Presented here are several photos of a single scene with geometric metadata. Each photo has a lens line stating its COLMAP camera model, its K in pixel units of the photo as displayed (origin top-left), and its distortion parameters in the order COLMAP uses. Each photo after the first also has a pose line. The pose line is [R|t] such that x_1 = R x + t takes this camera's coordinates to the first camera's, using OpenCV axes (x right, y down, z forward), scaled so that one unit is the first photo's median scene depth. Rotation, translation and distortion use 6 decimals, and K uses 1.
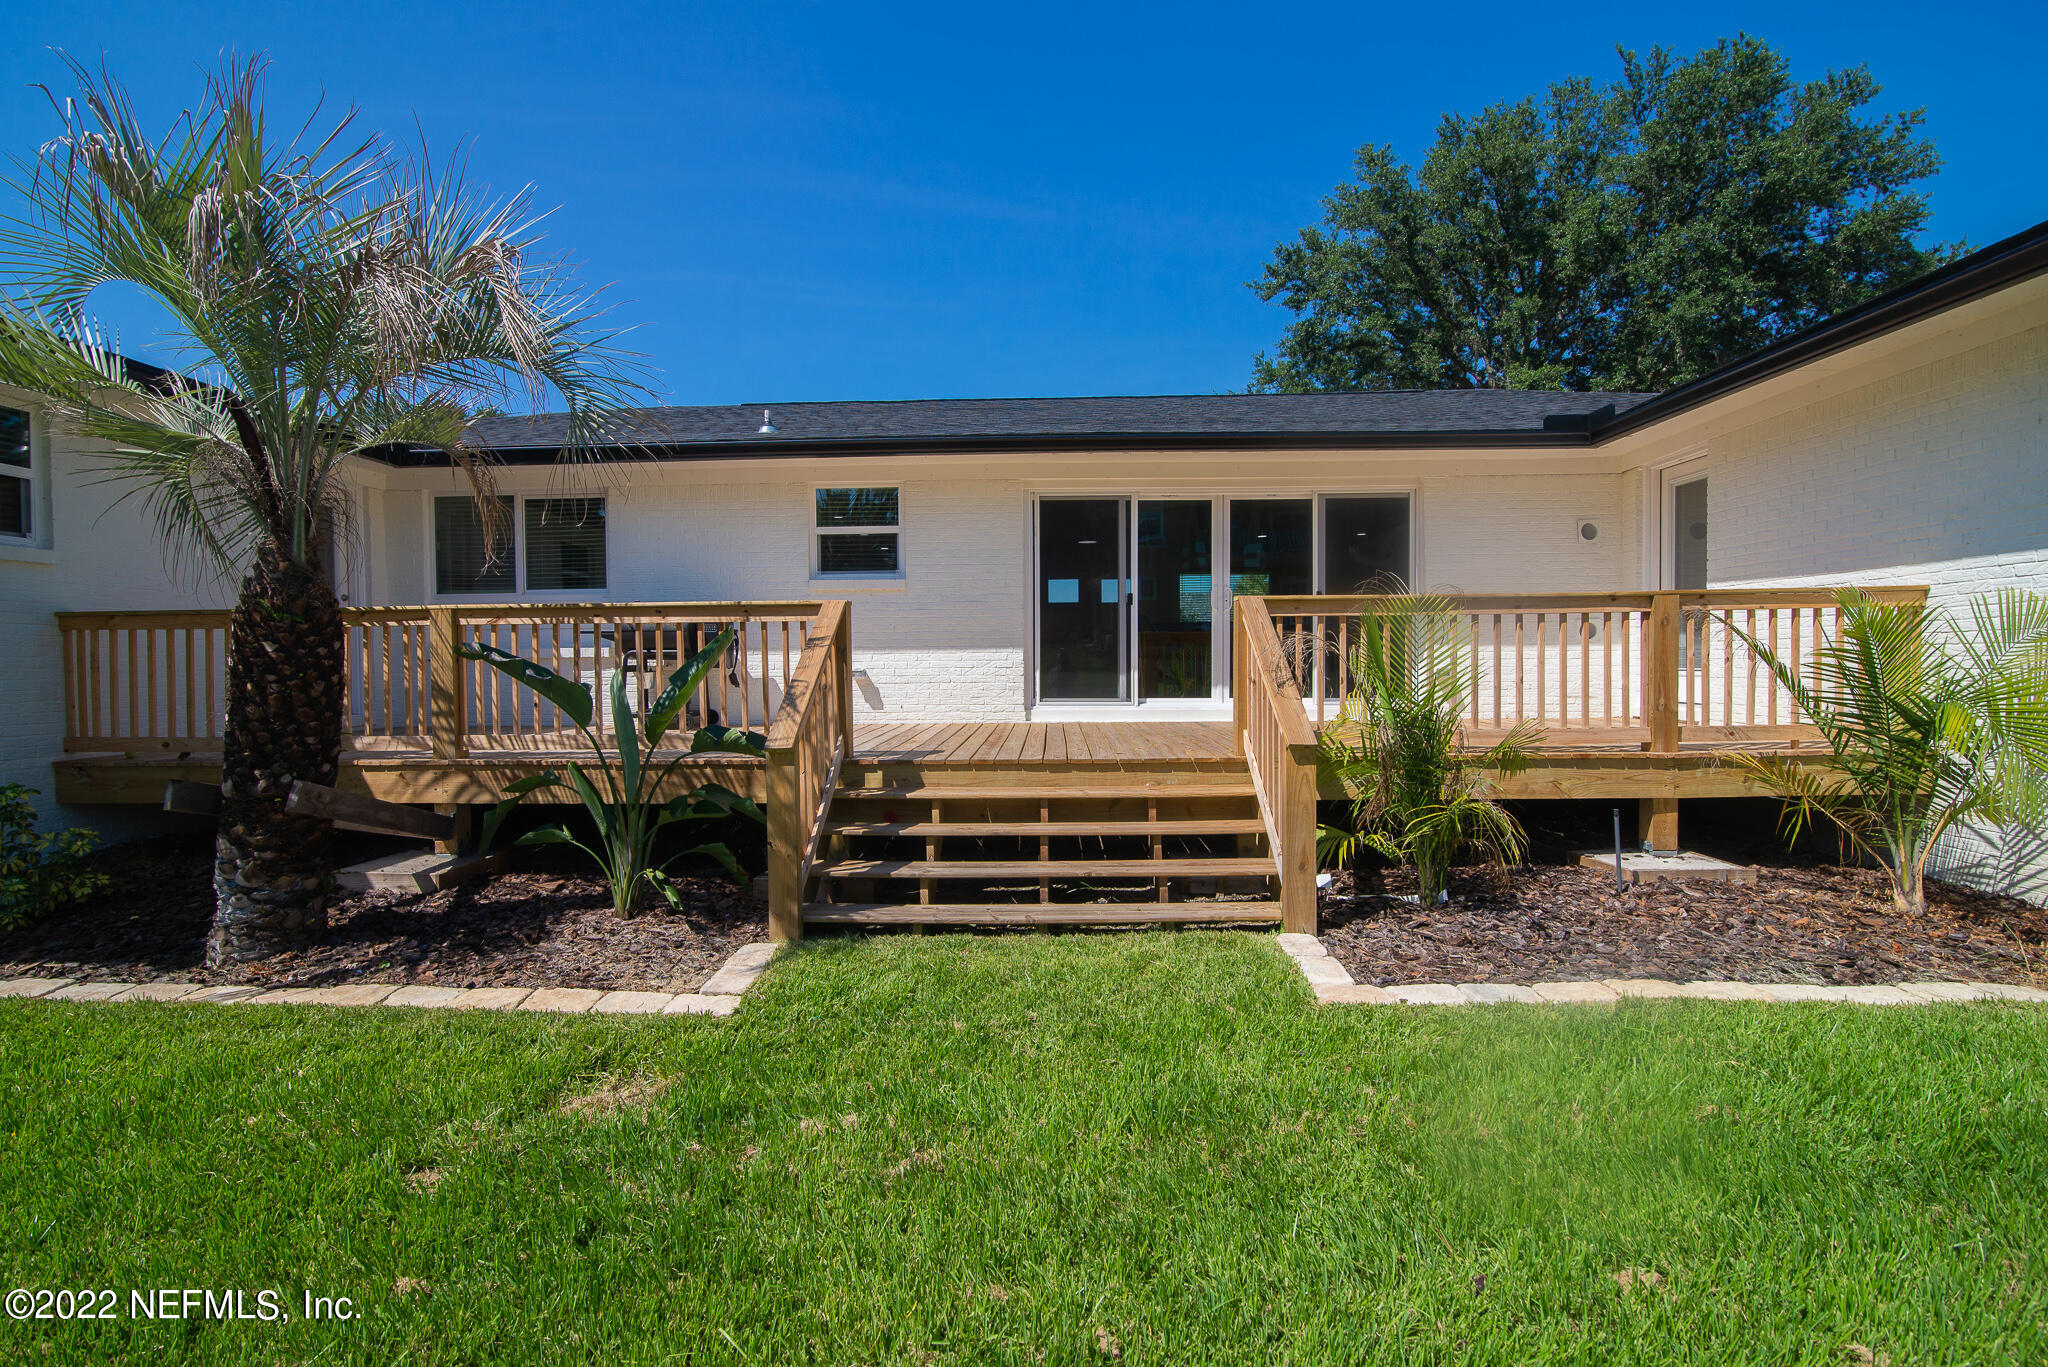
lens RADIAL K [[928.9, 0, 1019.6], [0, 928.9, 670.7], [0, 0, 1]] dist [-0.003477, -0.000052]
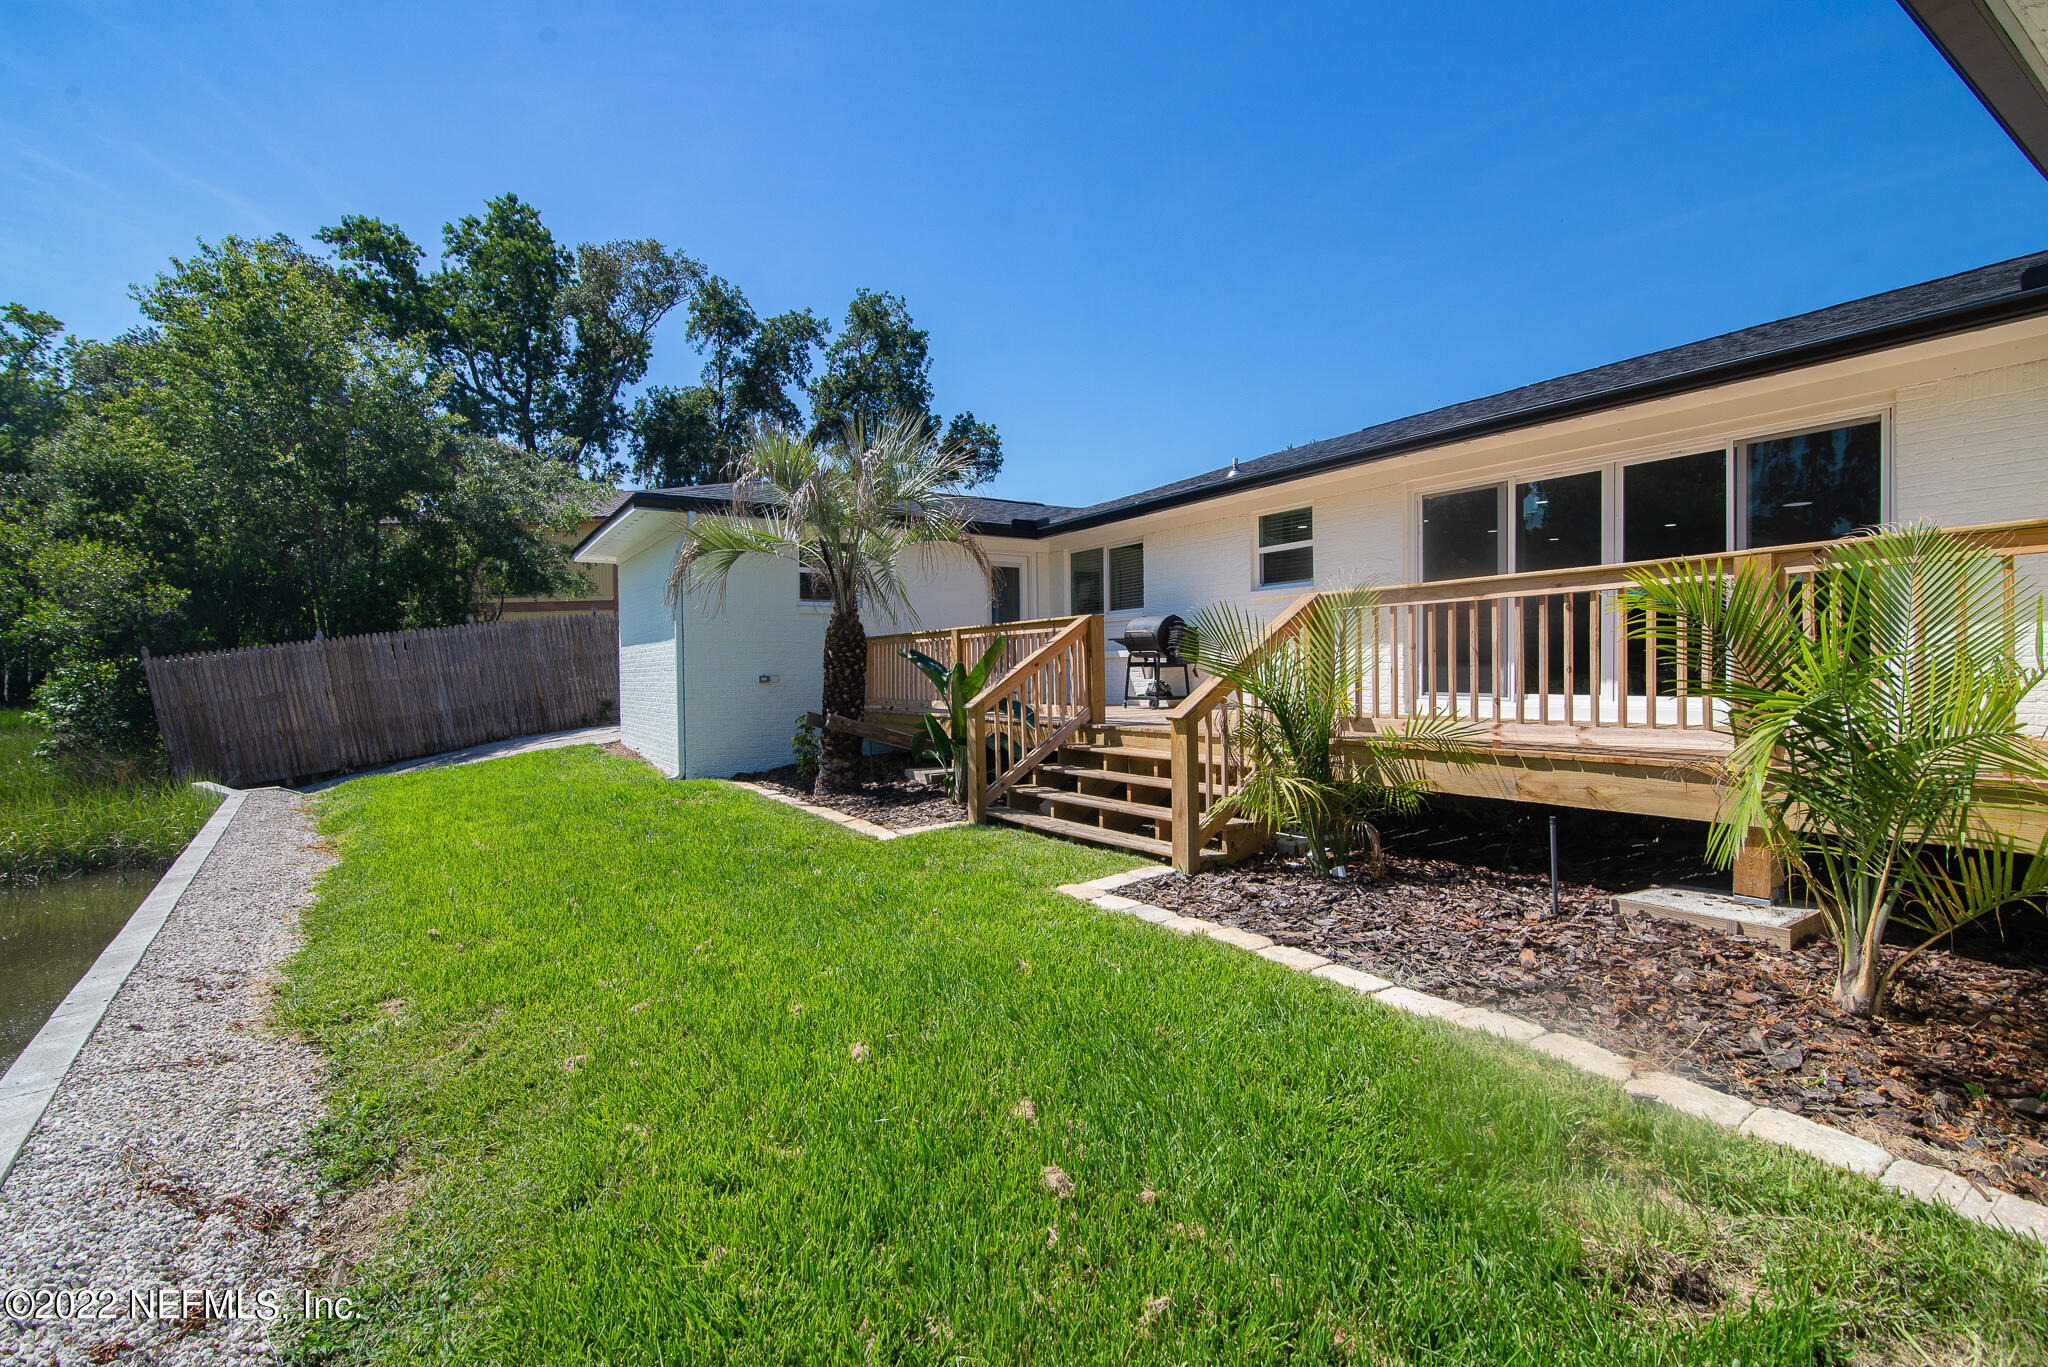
lens RADIAL K [[928.9, 0, 1019.6], [0, 928.9, 670.7], [0, 0, 1]] dist [-0.003477, -0.000052]
pose [[0.566796, 0.004001, -0.823849, 0.696633], [-0.003487, 0.999991, 0.002457, 0.005708], [0.823851, 0.001480, 0.566805, 0.061313]]
